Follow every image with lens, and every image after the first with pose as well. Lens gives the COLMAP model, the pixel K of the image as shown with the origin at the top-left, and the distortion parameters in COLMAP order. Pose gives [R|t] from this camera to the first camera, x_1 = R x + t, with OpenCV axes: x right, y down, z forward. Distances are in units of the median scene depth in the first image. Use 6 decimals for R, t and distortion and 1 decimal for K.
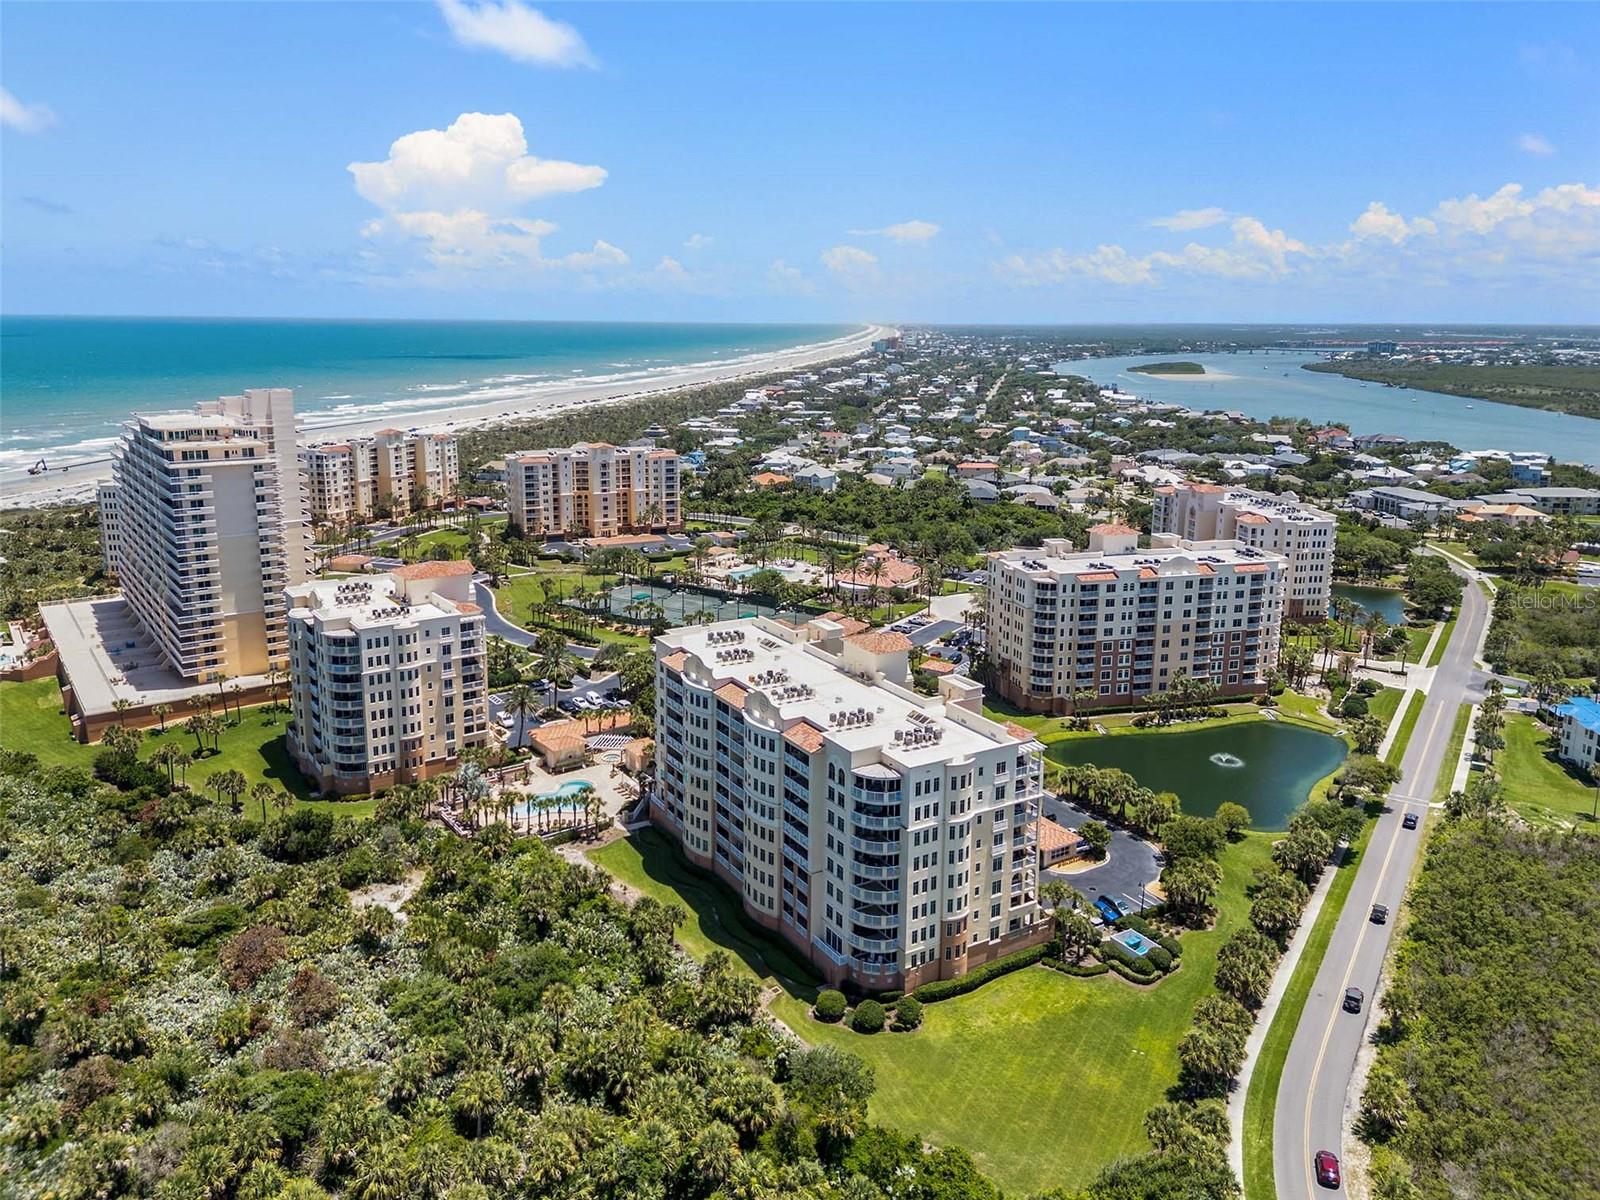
lens RADIAL K [[1241.5, 0, 845.8], [0, 1241.5, 595.9], [0, 0, 1]] dist [0.065415, -0.050451]
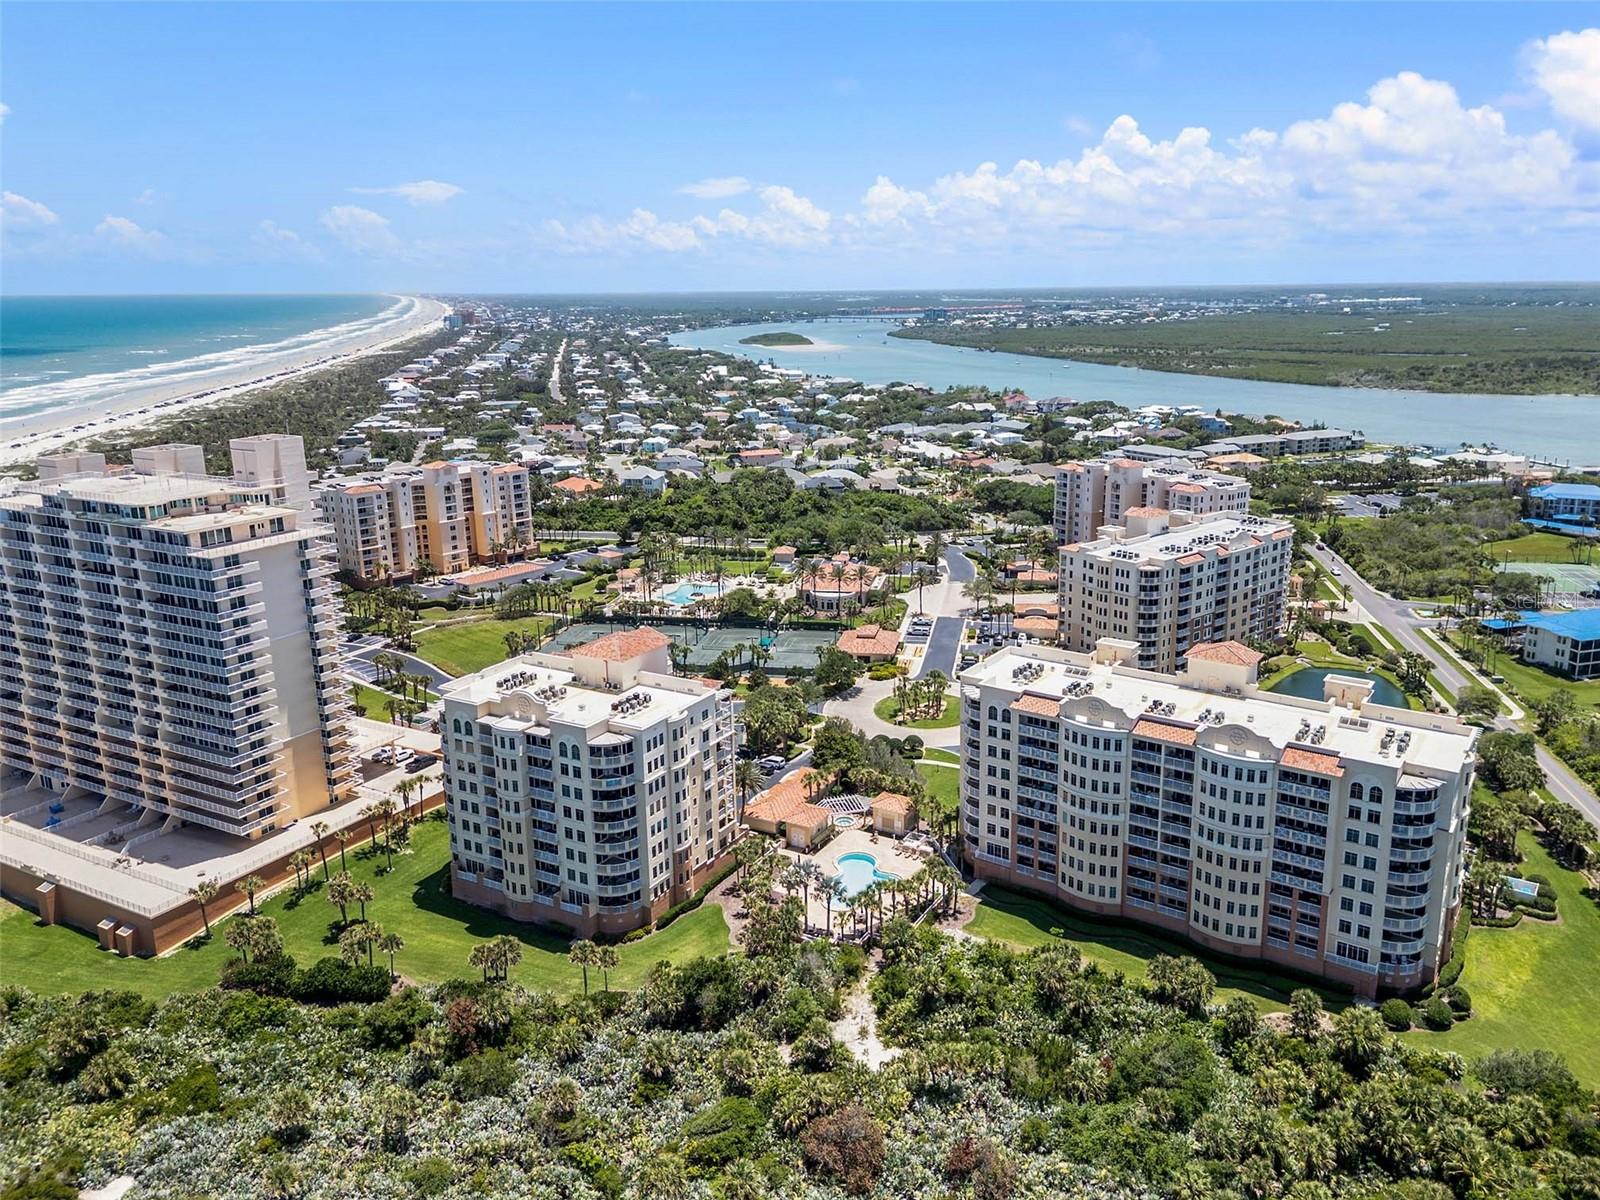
lens RADIAL K [[1241.5, 0, 845.8], [0, 1241.5, 595.9], [0, 0, 1]] dist [0.065415, -0.050451]
pose [[0.885601, -0.128396, 0.446348, -0.345213], [0.113757, 0.991721, 0.059571, -0.052199], [-0.450301, -0.001981, 0.892875, 0.118077]]
